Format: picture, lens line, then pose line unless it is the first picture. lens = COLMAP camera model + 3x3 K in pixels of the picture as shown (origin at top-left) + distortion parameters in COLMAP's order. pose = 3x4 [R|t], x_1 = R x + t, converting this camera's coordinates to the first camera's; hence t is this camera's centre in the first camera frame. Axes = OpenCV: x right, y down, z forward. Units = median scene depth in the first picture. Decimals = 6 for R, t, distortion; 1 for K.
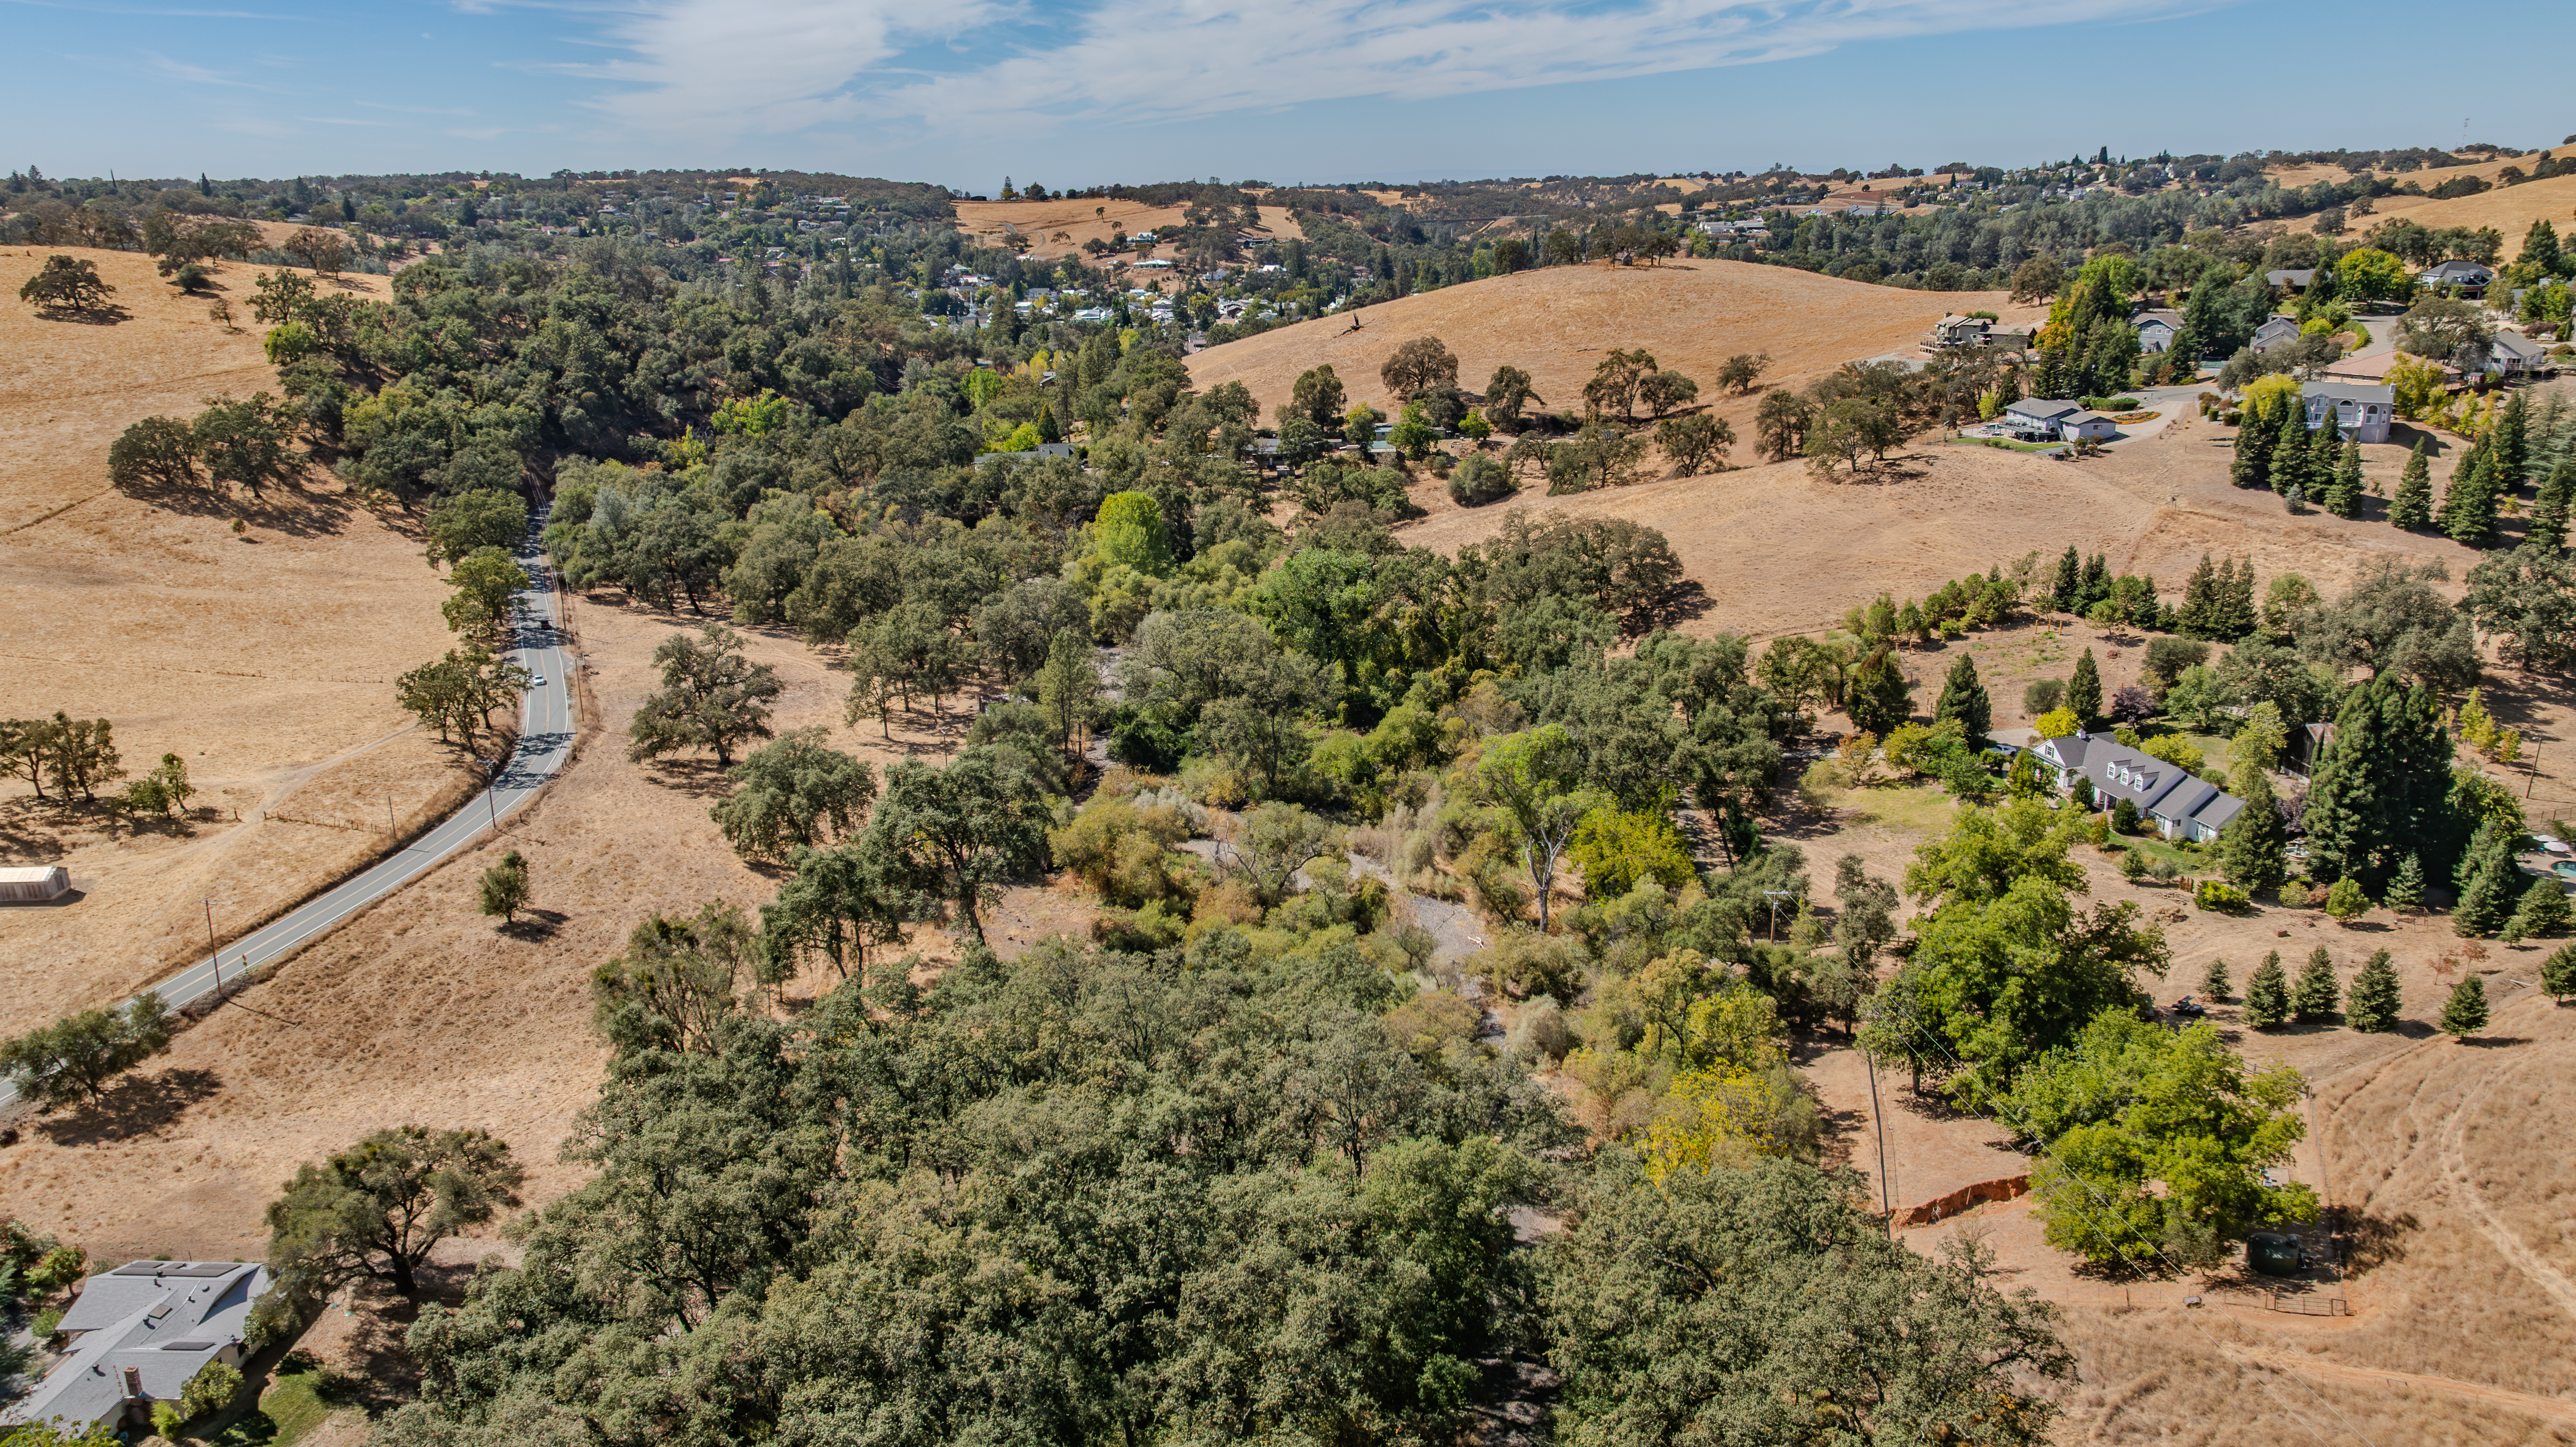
lens RADIAL K [[1817.9, 0, 1295.3], [0, 1817.9, 722.7], [0, 0, 1]] dist [-0.032188, 0.019925]
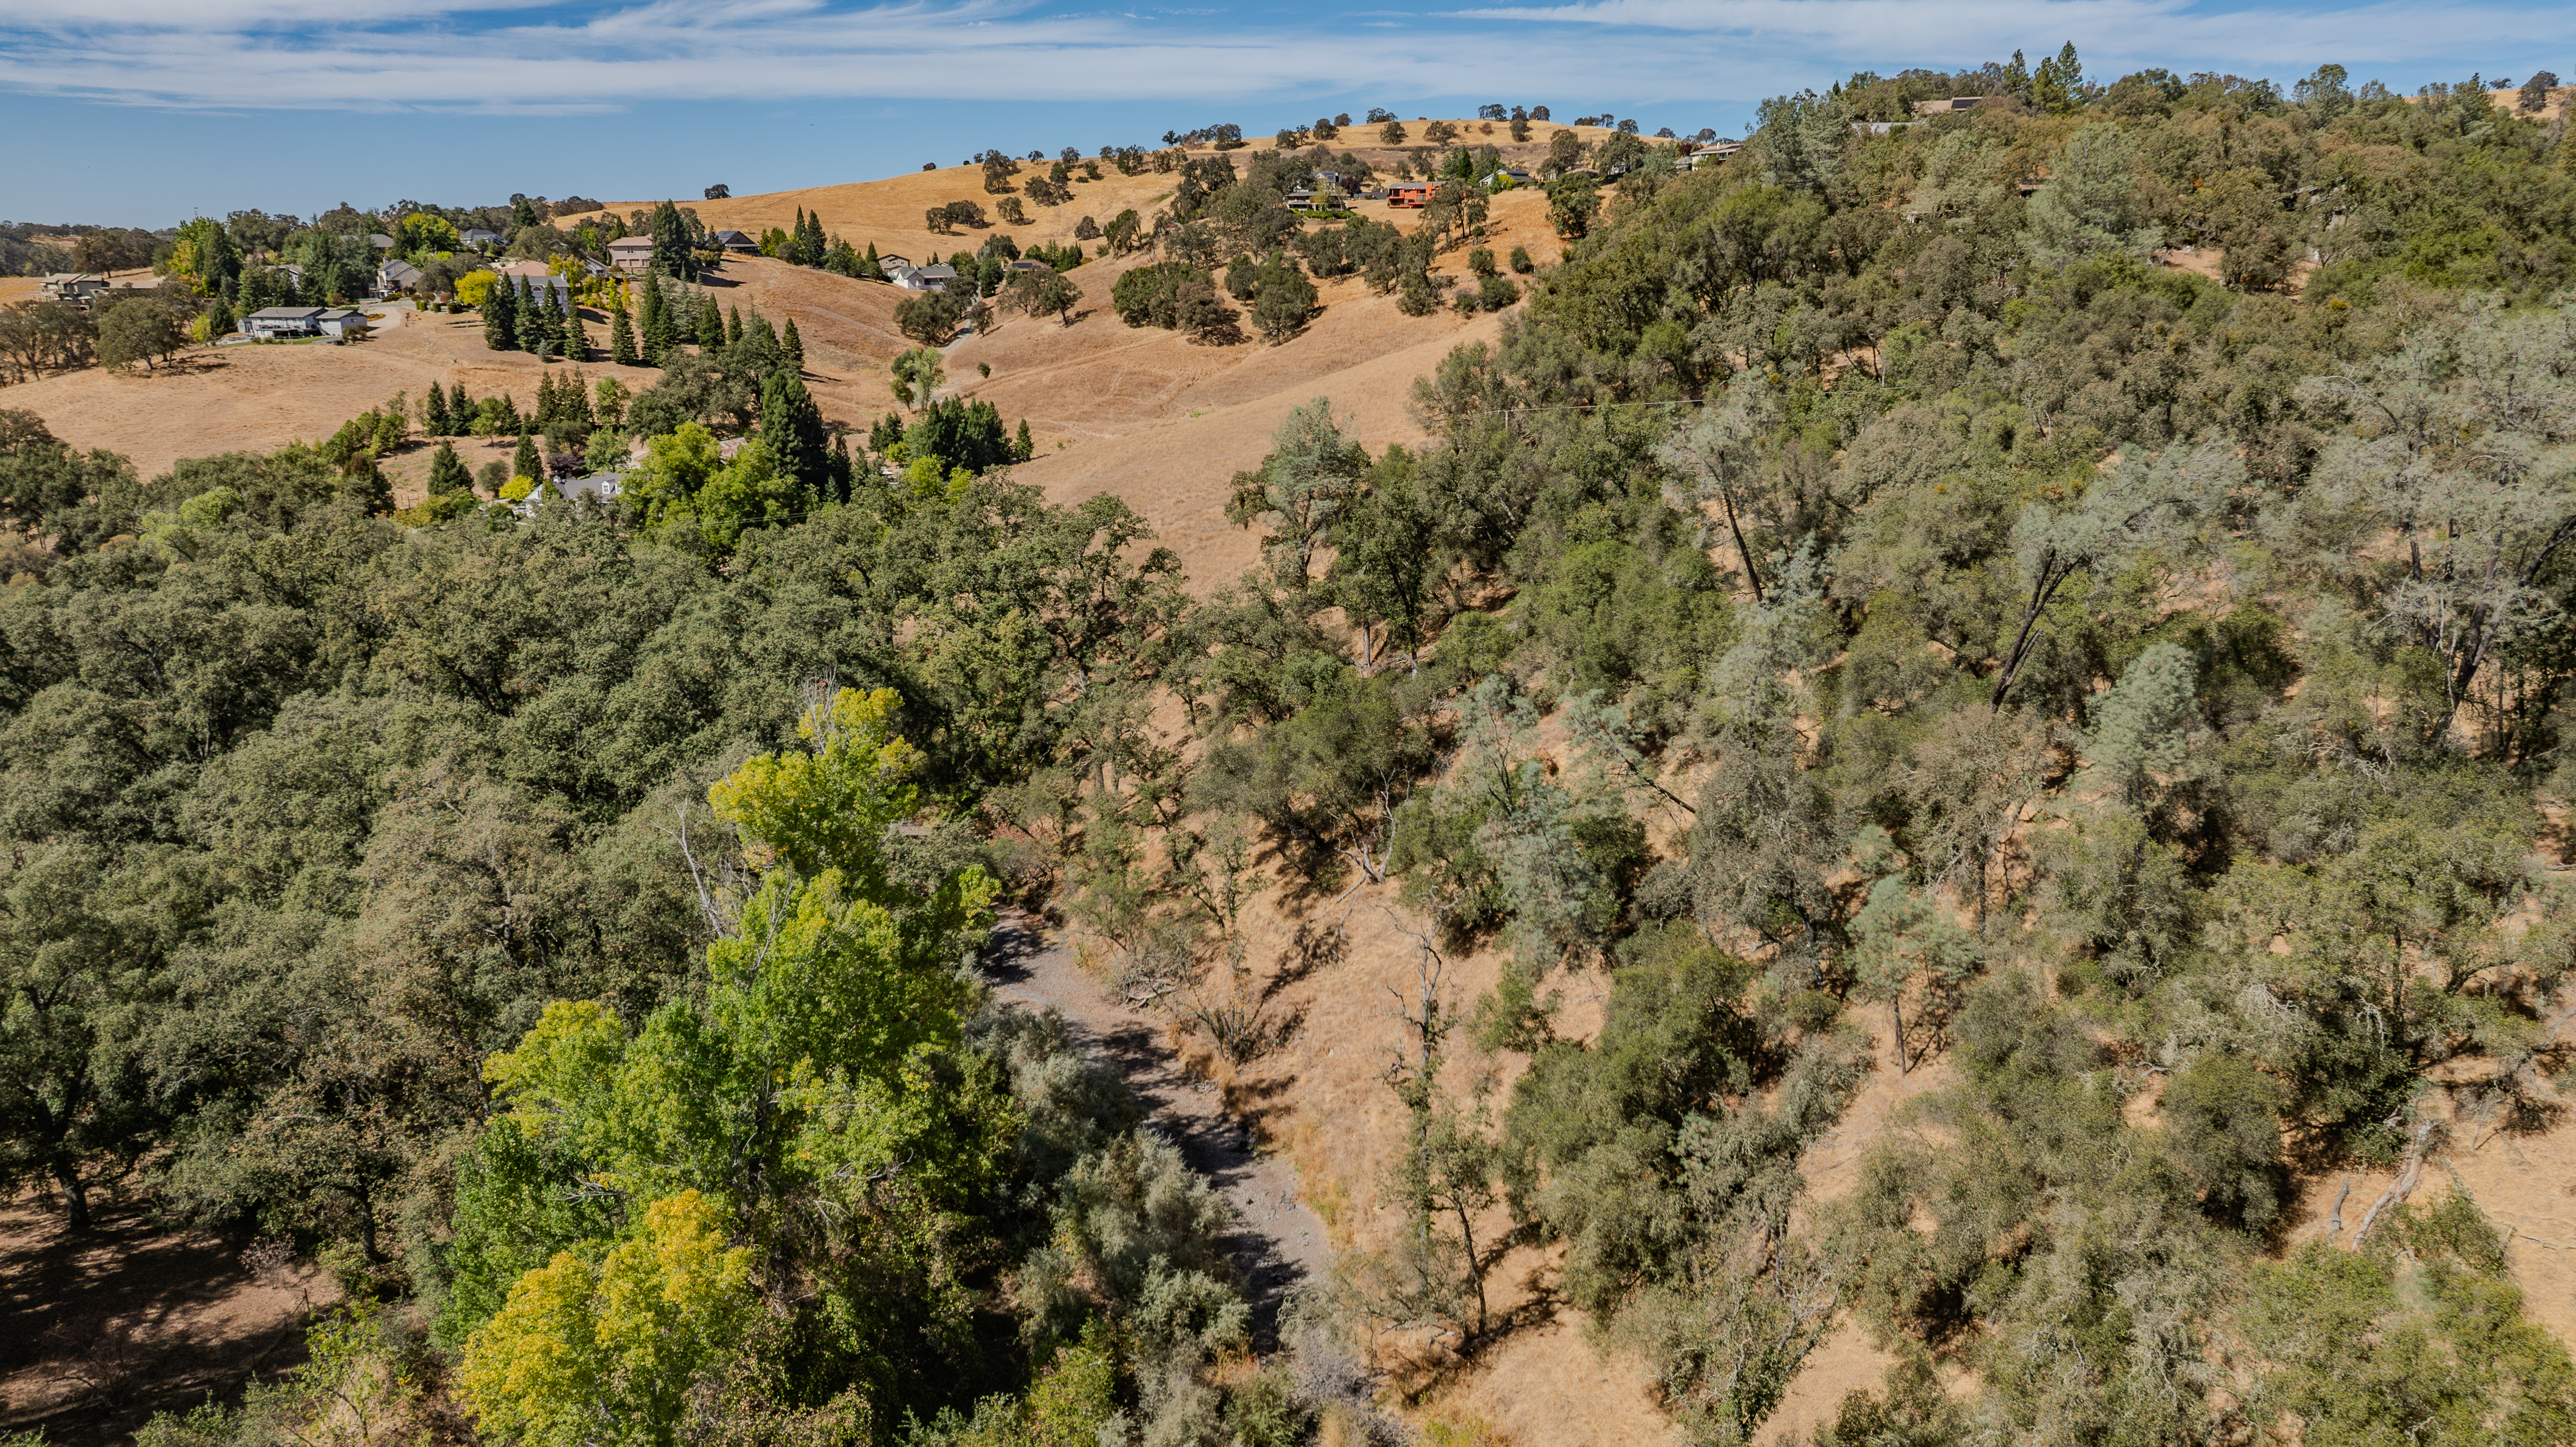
lens RADIAL K [[1817.9, 0, 1295.3], [0, 1817.9, 722.7], [0, 0, 1]] dist [-0.032188, 0.019925]
pose [[0.440564, -0.211051, 0.872560, -0.277338], [0.262263, 0.959828, 0.099739, 0.099762], [-0.858558, 0.184898, 0.478217, -0.031507]]
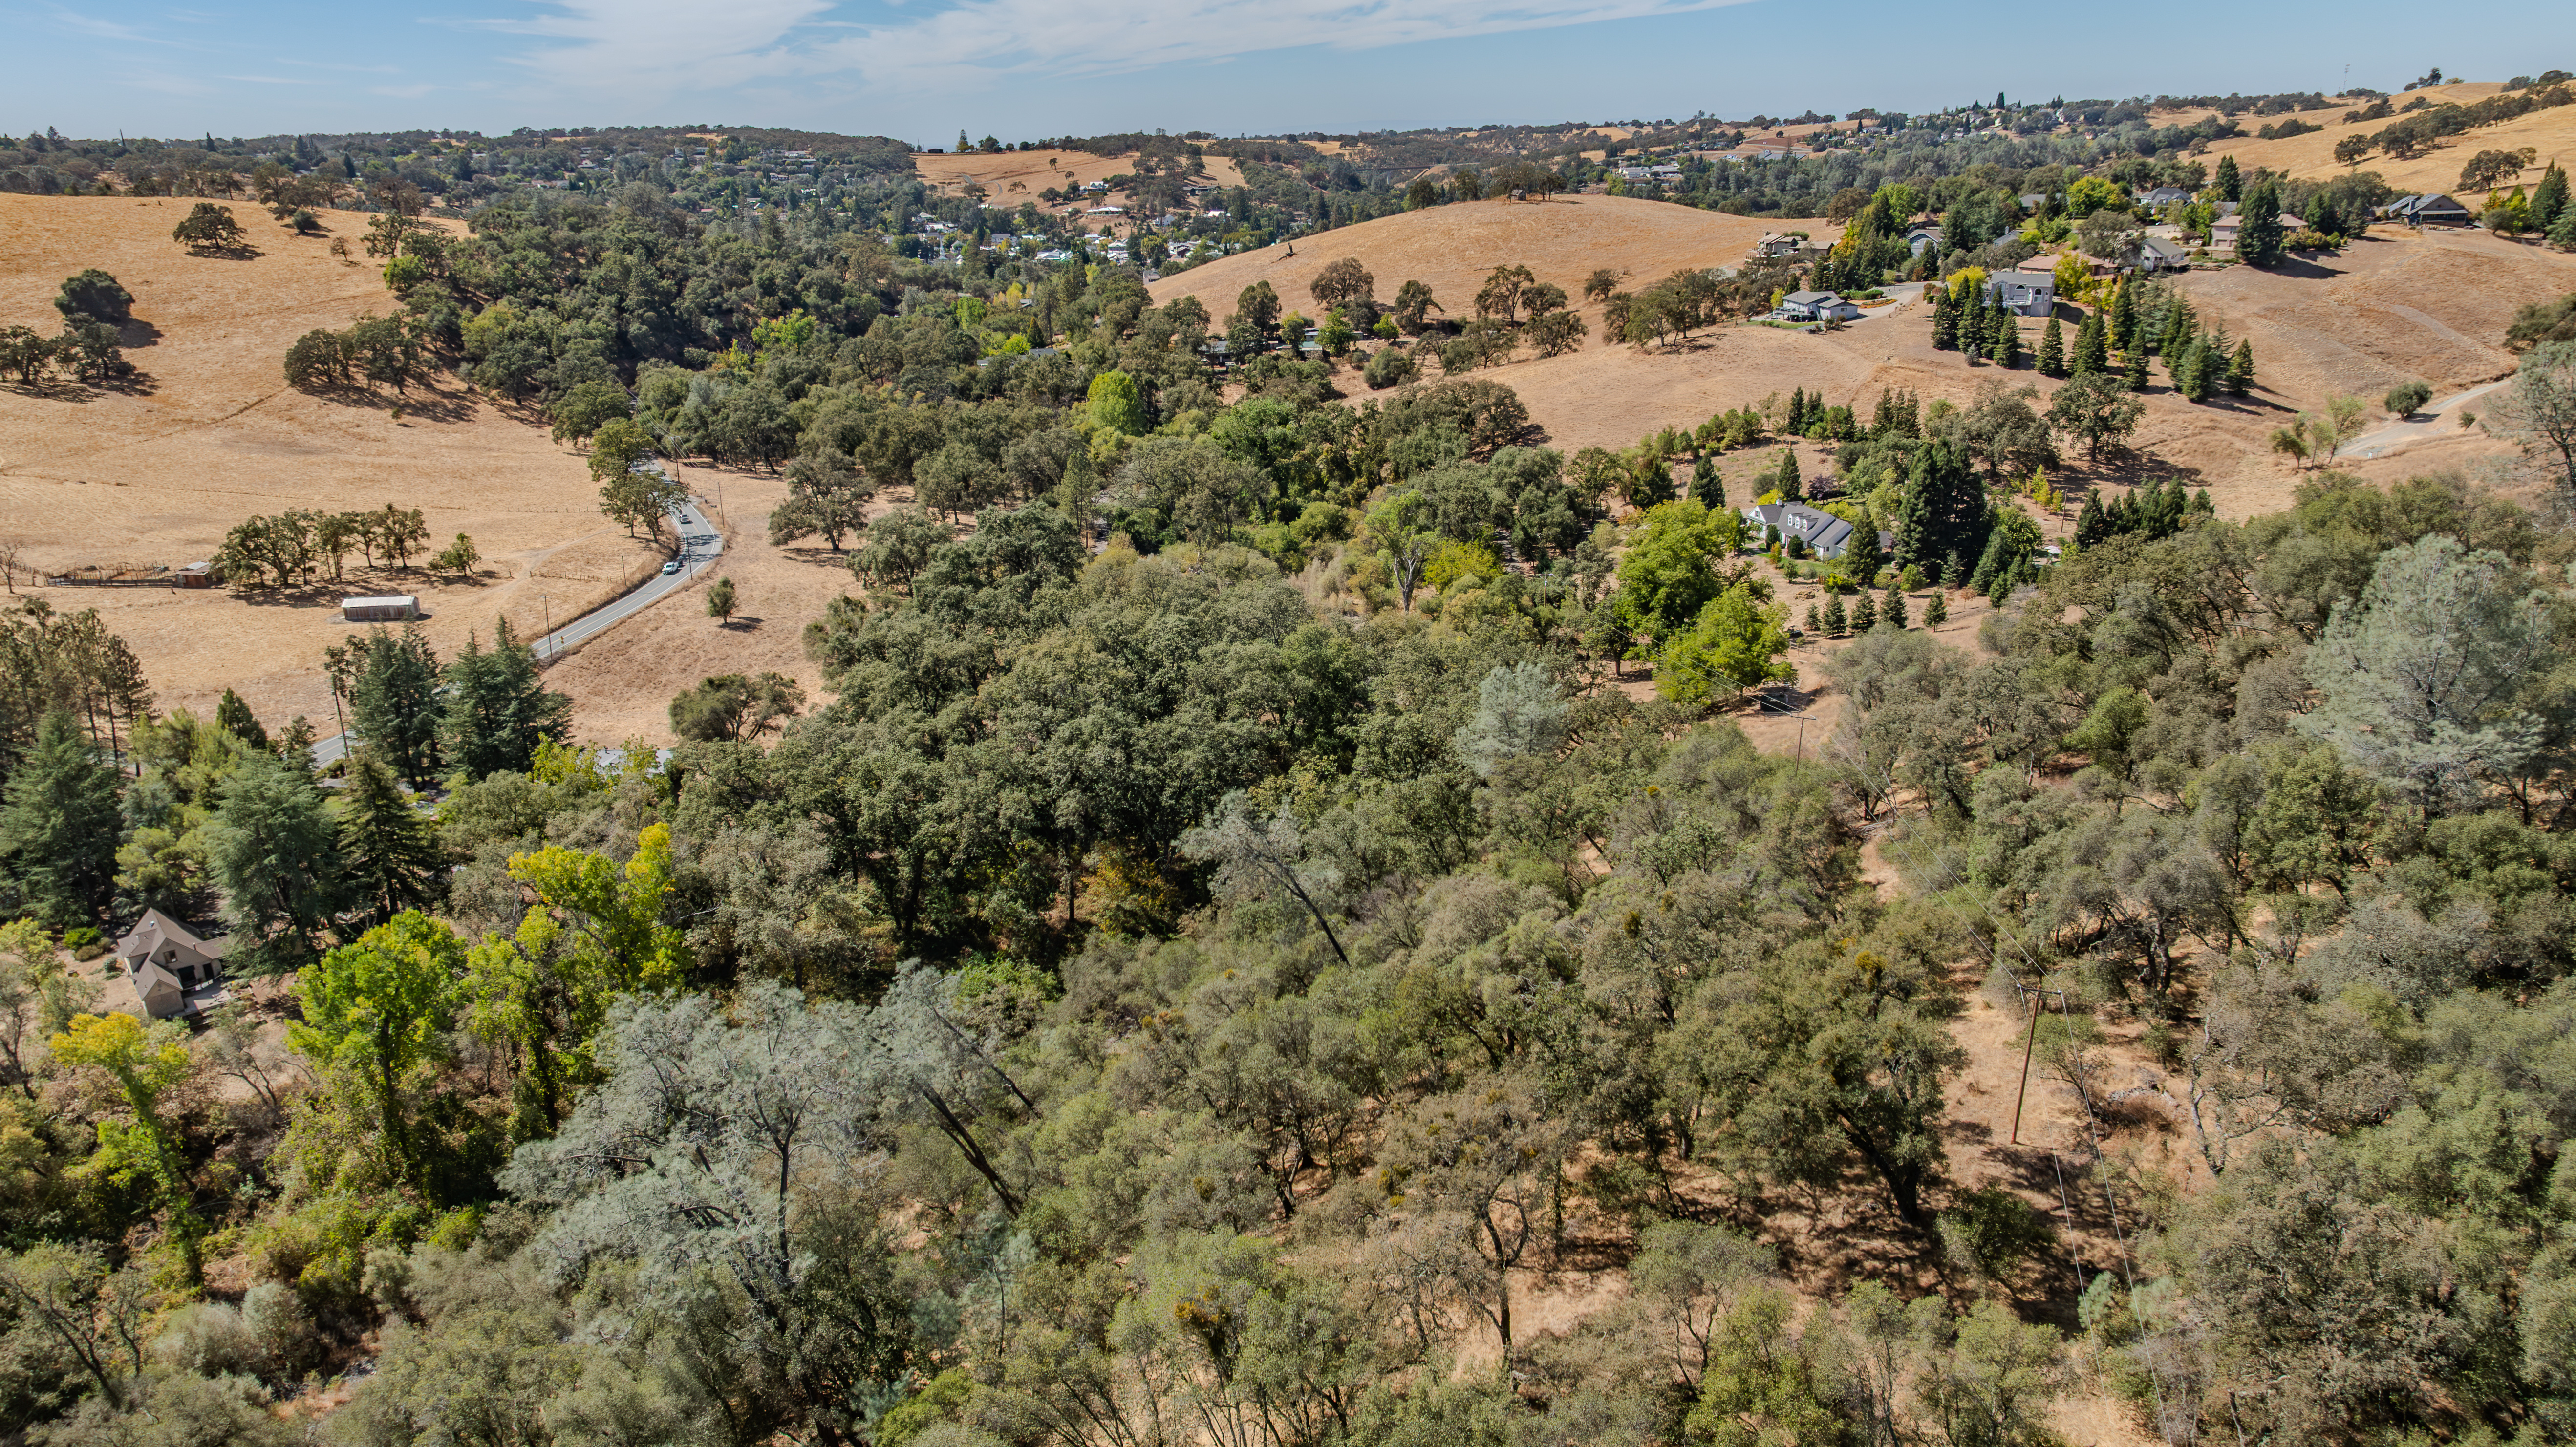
lens RADIAL K [[1816.6, 0, 1293.8], [0, 1816.6, 719.8], [0, 0, 1]] dist [-0.024454, -0.002473]
pose [[0.999539, -0.016472, 0.025497, 0.000696], [0.015879, 0.999602, 0.023316, 0.076335], [-0.025871, -0.022900, 0.999403, -0.248075]]
